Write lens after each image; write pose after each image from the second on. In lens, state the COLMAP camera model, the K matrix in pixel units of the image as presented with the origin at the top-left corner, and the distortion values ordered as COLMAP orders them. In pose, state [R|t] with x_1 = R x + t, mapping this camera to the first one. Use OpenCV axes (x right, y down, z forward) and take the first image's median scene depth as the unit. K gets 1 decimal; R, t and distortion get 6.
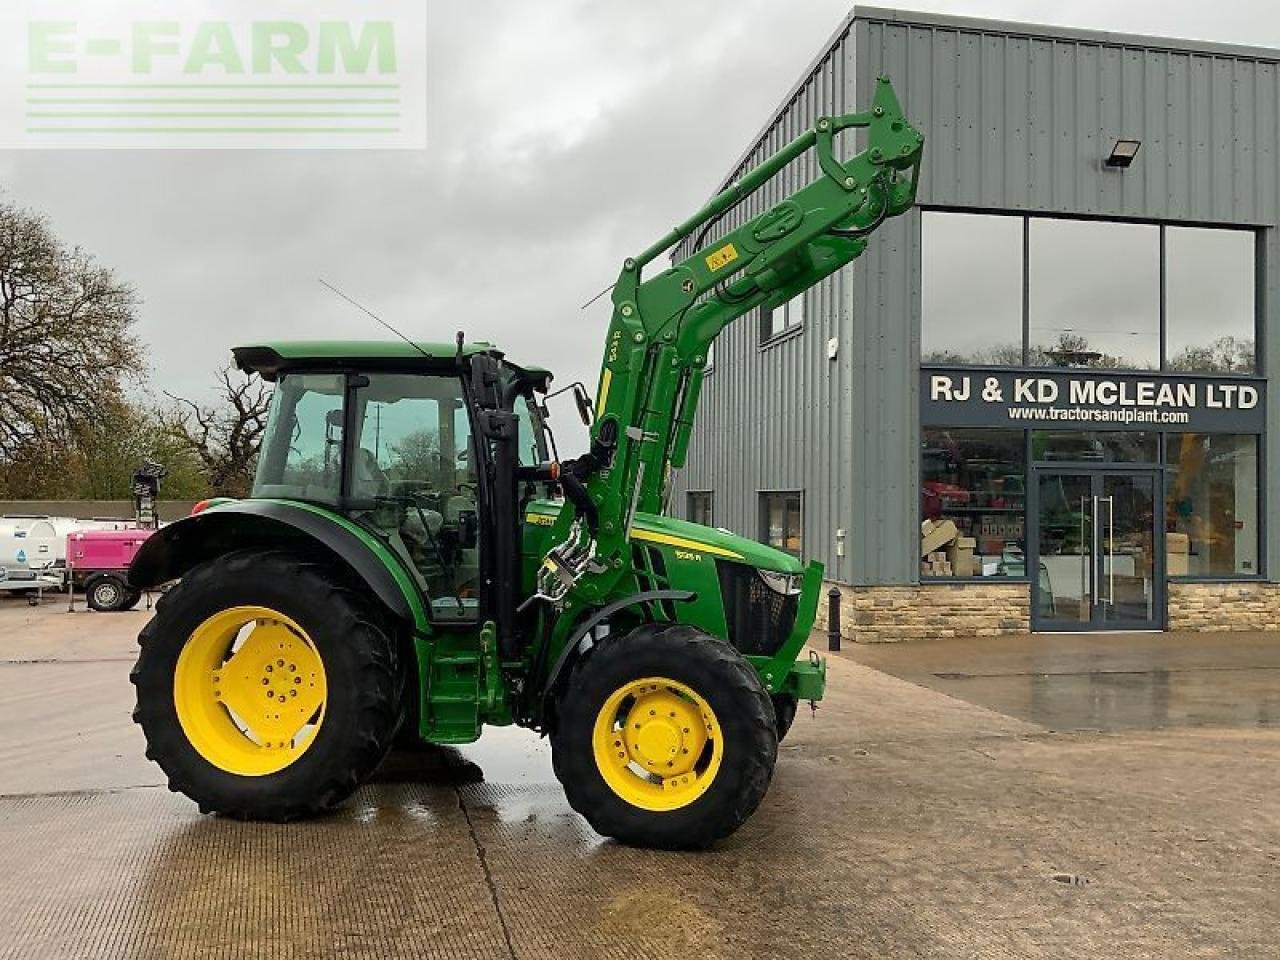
lens RADIAL K [[1050.7, 0, 643.7], [0, 1050.7, 481.1], [0, 0, 1]] dist [0.078430, -0.150502]
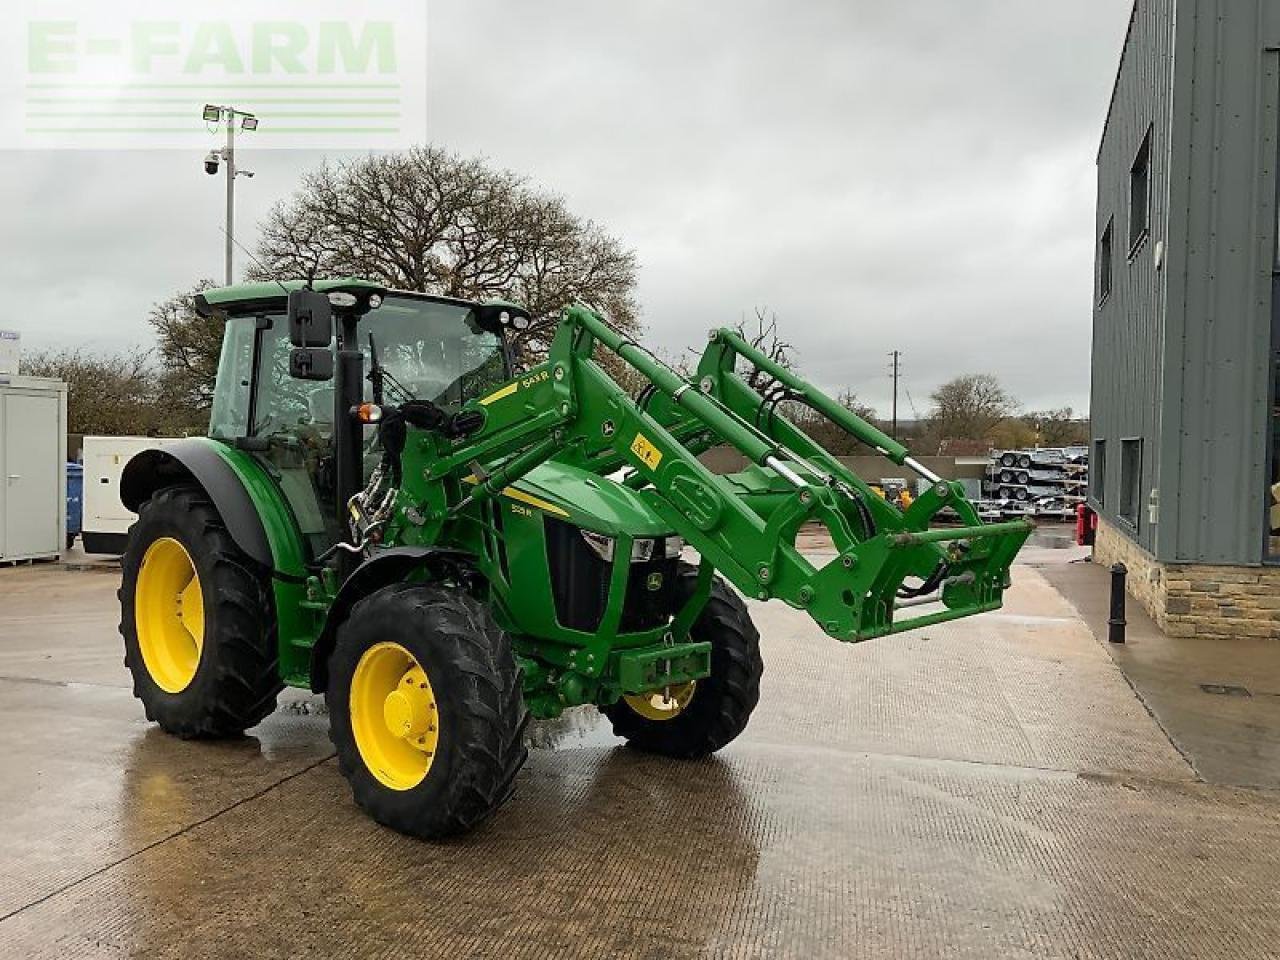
lens RADIAL K [[1050.7, 0, 643.7], [0, 1050.7, 481.1], [0, 0, 1]] dist [0.078430, -0.150502]
pose [[0.862118, 0.025411, -0.506070, 0.262897], [-0.000772, 0.998806, 0.048837, 0.002131], [0.506707, -0.041713, 0.861109, 0.139072]]
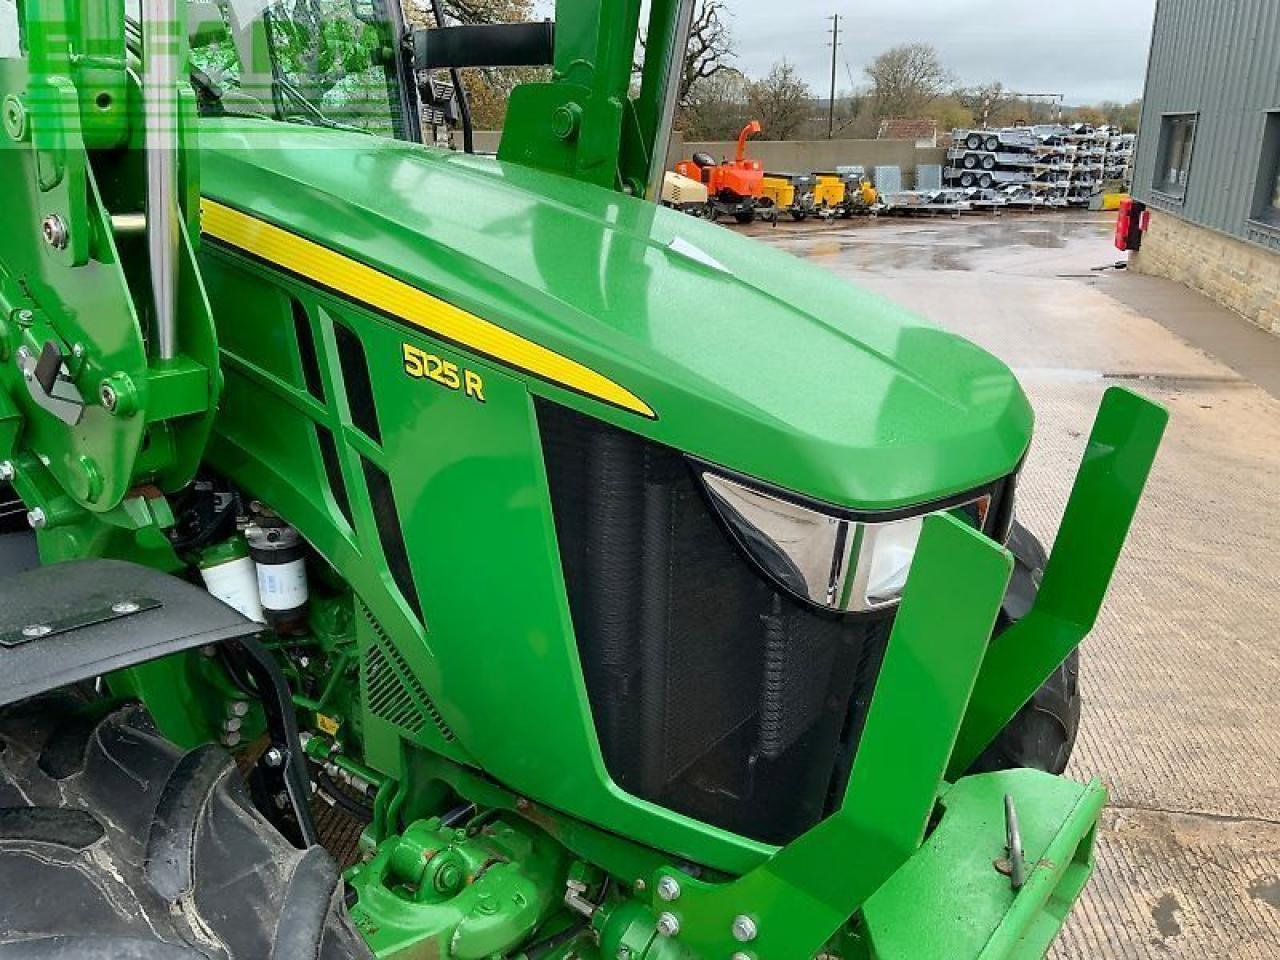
lens RADIAL K [[1050.7, 0, 643.7], [0, 1050.7, 481.1], [0, 0, 1]] dist [0.078430, -0.150502]
pose [[0.902117, 0.132972, -0.410492, 0.082131], [0.010421, 0.944340, 0.328807, 0.009058], [0.431366, -0.300900, 0.850519, 0.376941]]
